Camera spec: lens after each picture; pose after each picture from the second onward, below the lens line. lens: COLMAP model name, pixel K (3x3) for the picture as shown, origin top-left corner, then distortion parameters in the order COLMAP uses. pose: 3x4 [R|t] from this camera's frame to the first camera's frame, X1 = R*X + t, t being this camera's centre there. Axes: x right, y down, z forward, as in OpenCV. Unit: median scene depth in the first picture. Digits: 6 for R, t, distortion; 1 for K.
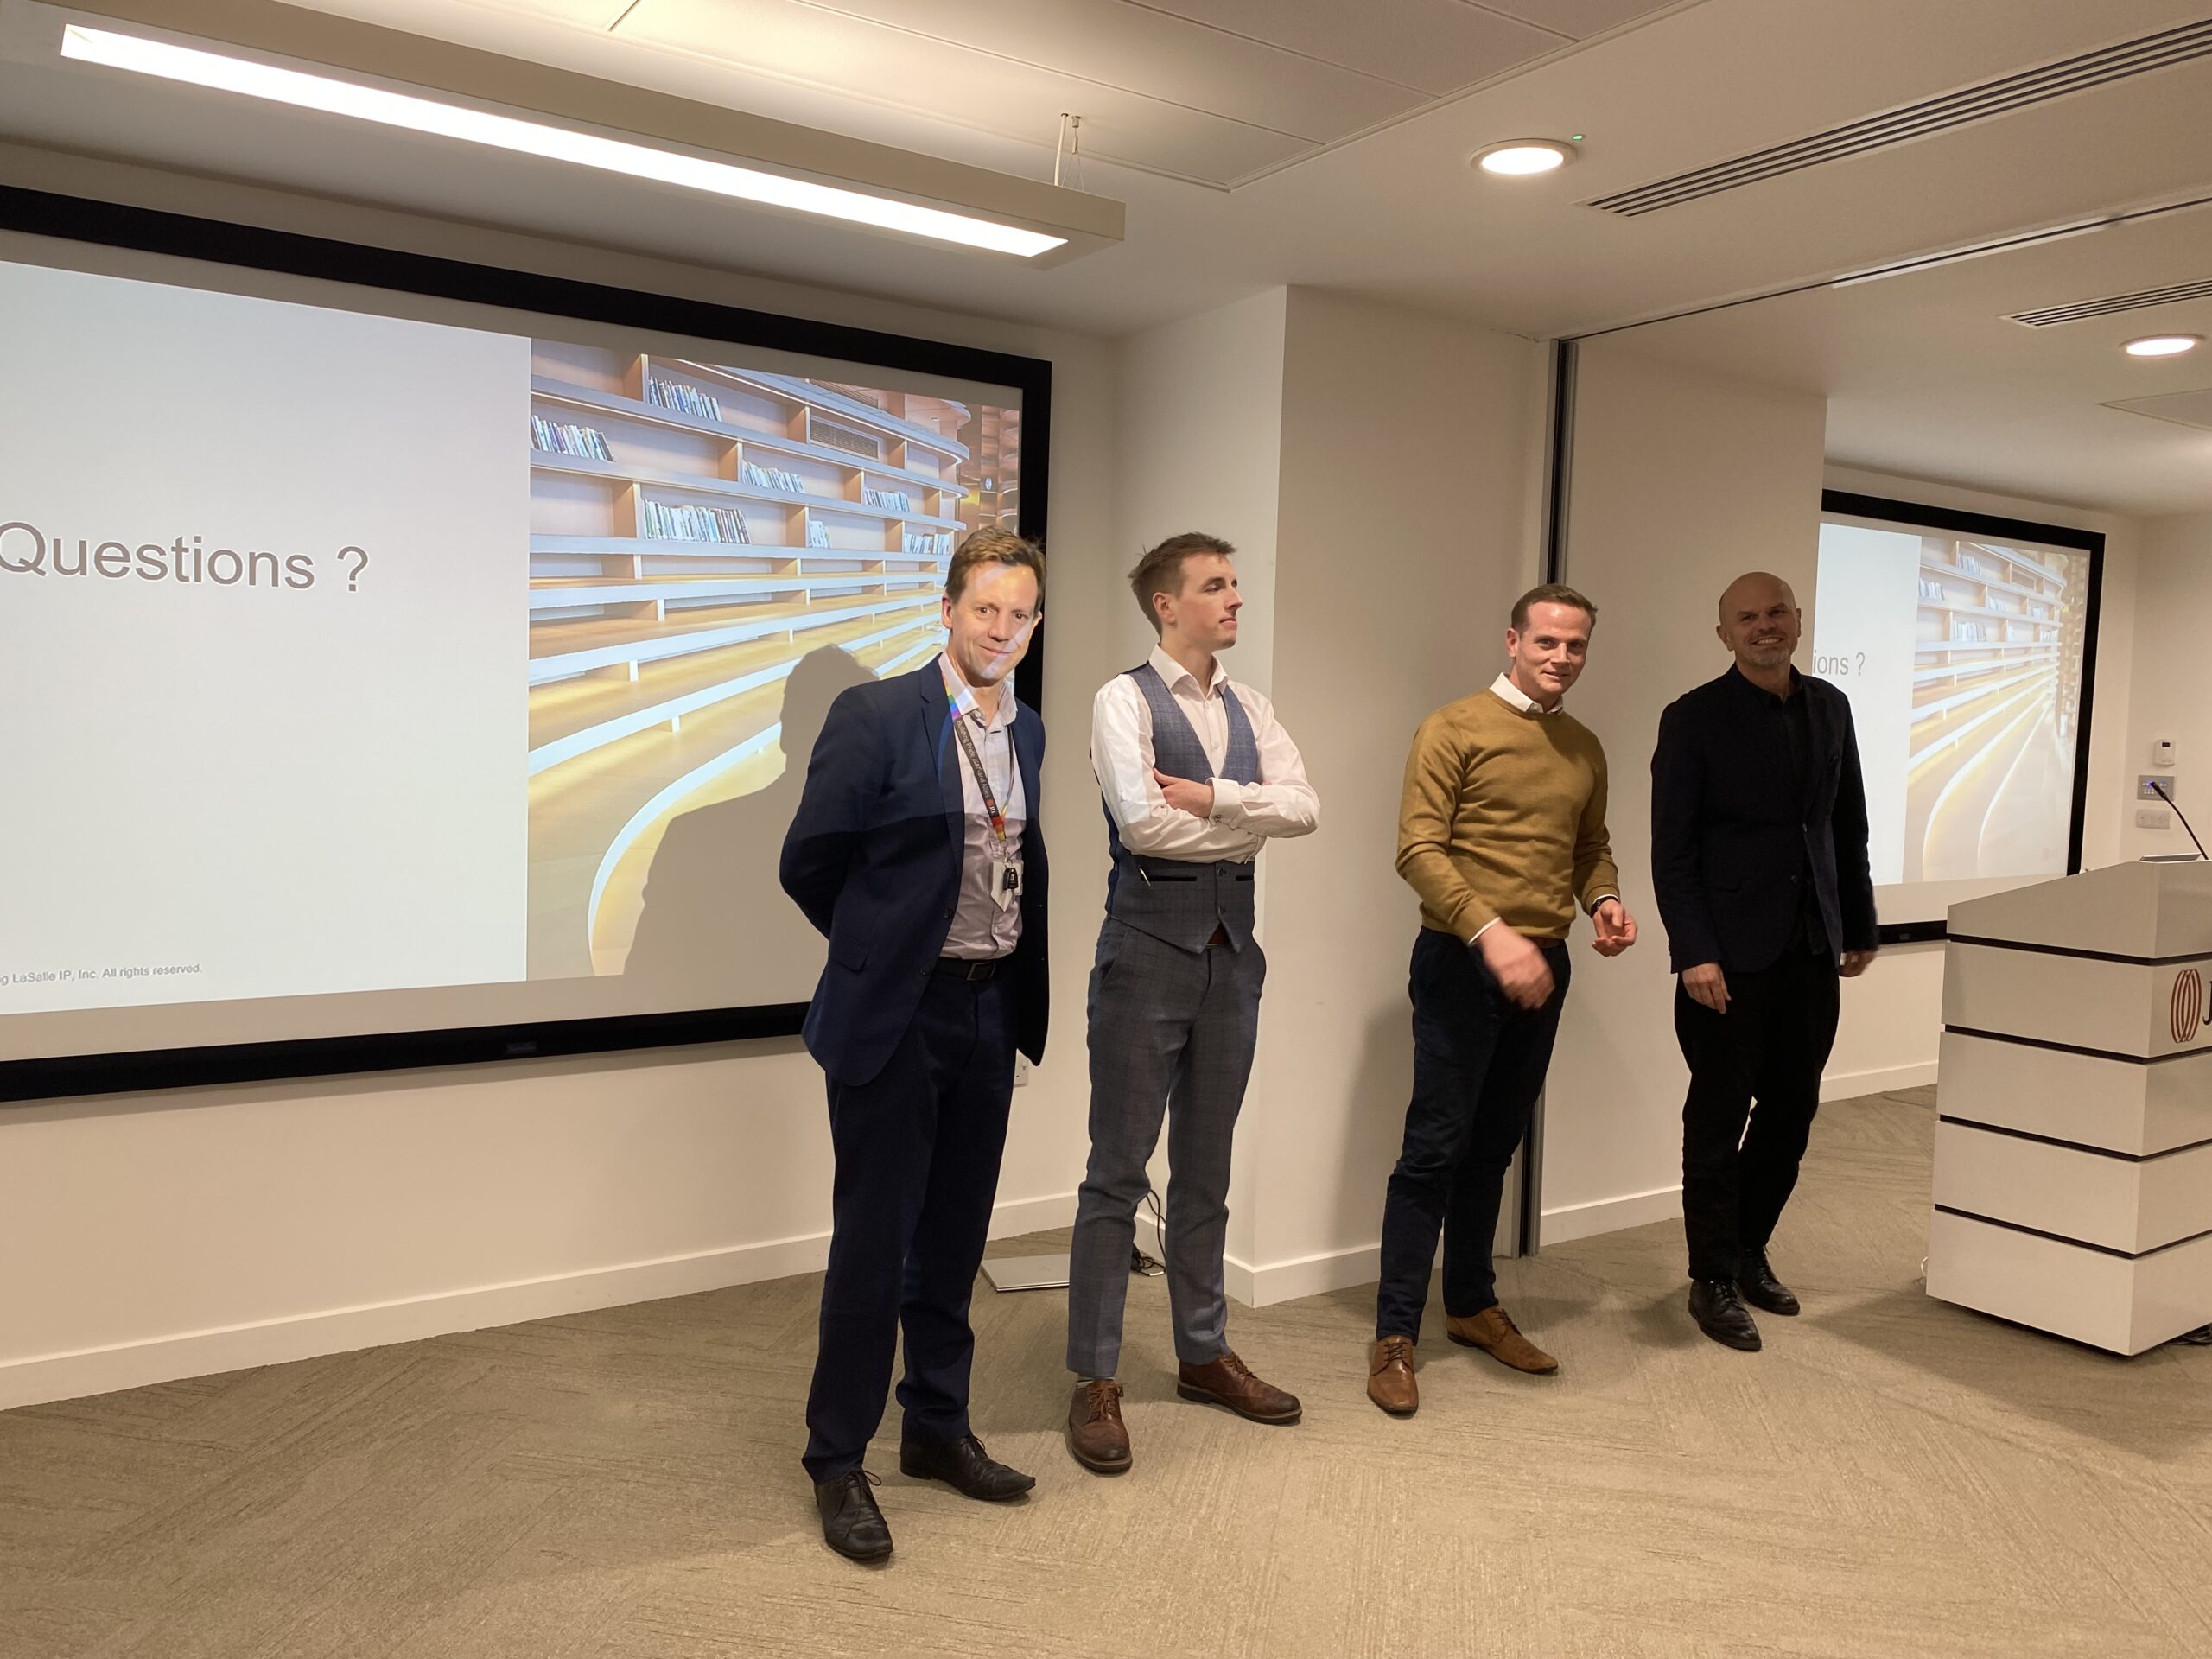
lens RADIAL K [[1683.2, 0, 1104.2], [0, 1683.2, 822.6], [0, 0, 1]] dist [-0.004775, -0.006991]
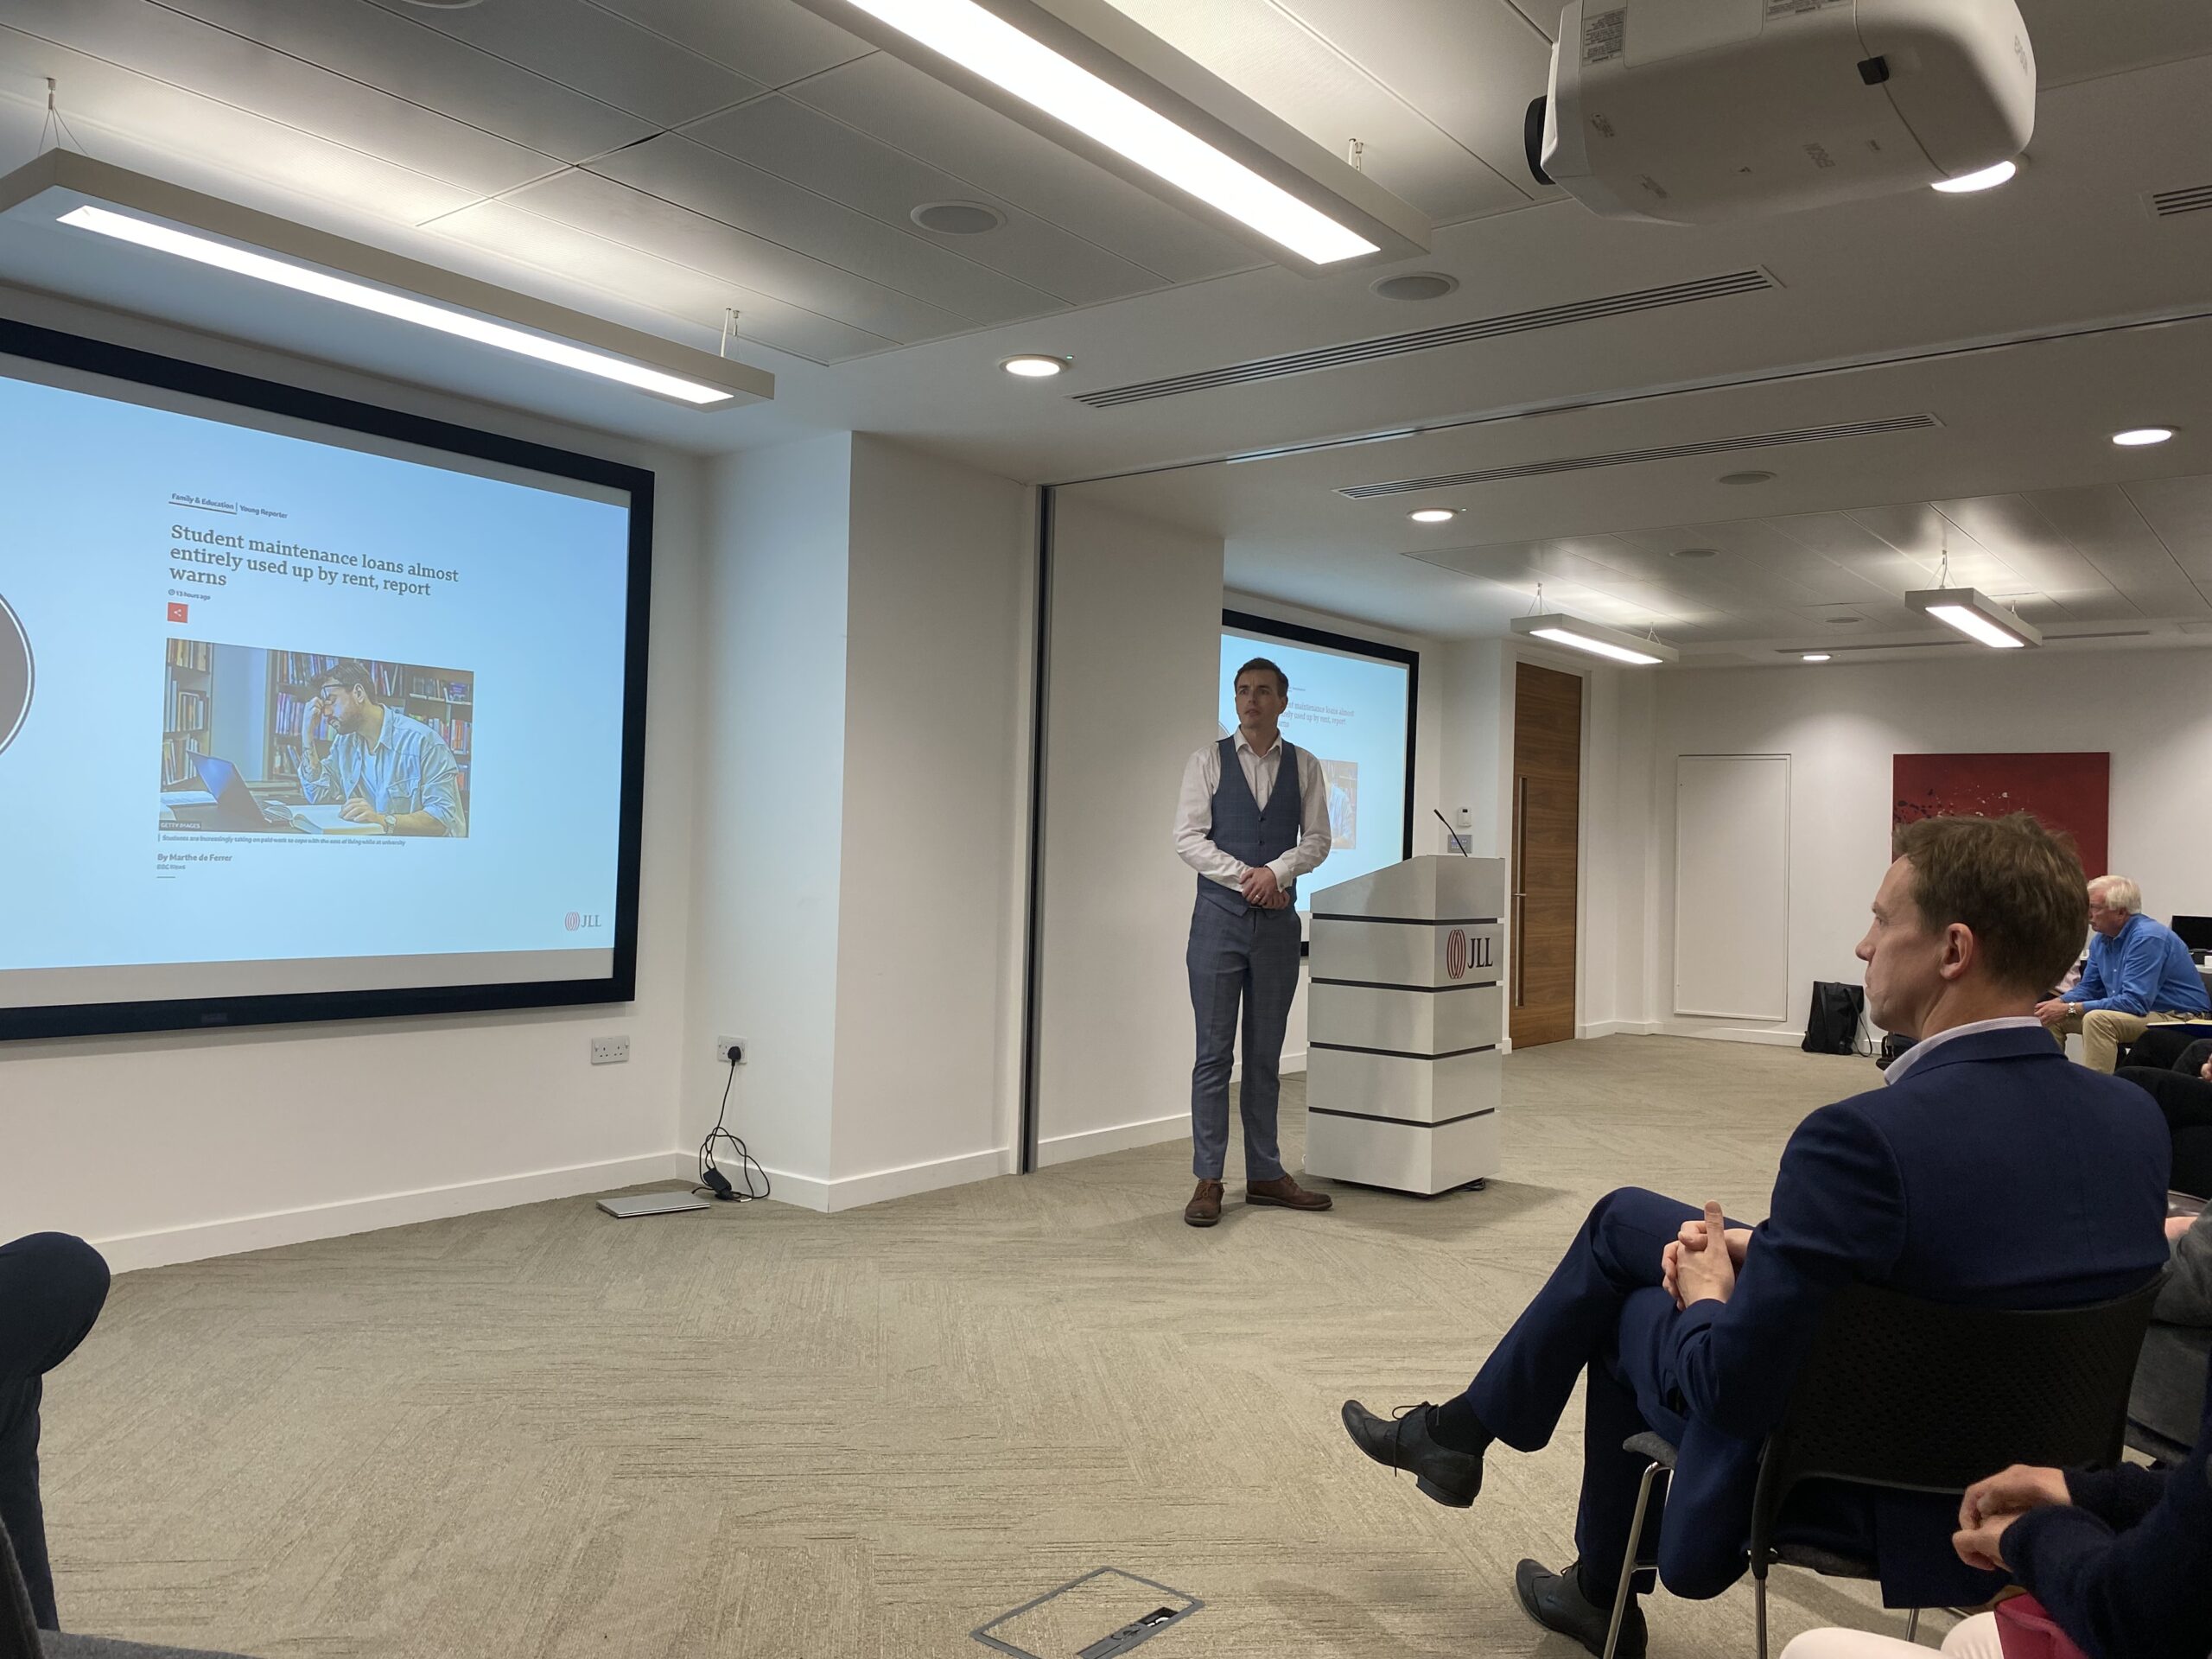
lens RADIAL K [[1658.1, 0, 1130.6], [0, 1658.1, 825.7], [0, 0, 1]] dist [0.076847, -0.173999]
pose [[0.940887, 0.000840, 0.338720, -0.148534], [0.020890, 0.997949, -0.060505, 0.091184], [-0.338077, 0.064004, 0.938940, -0.344835]]
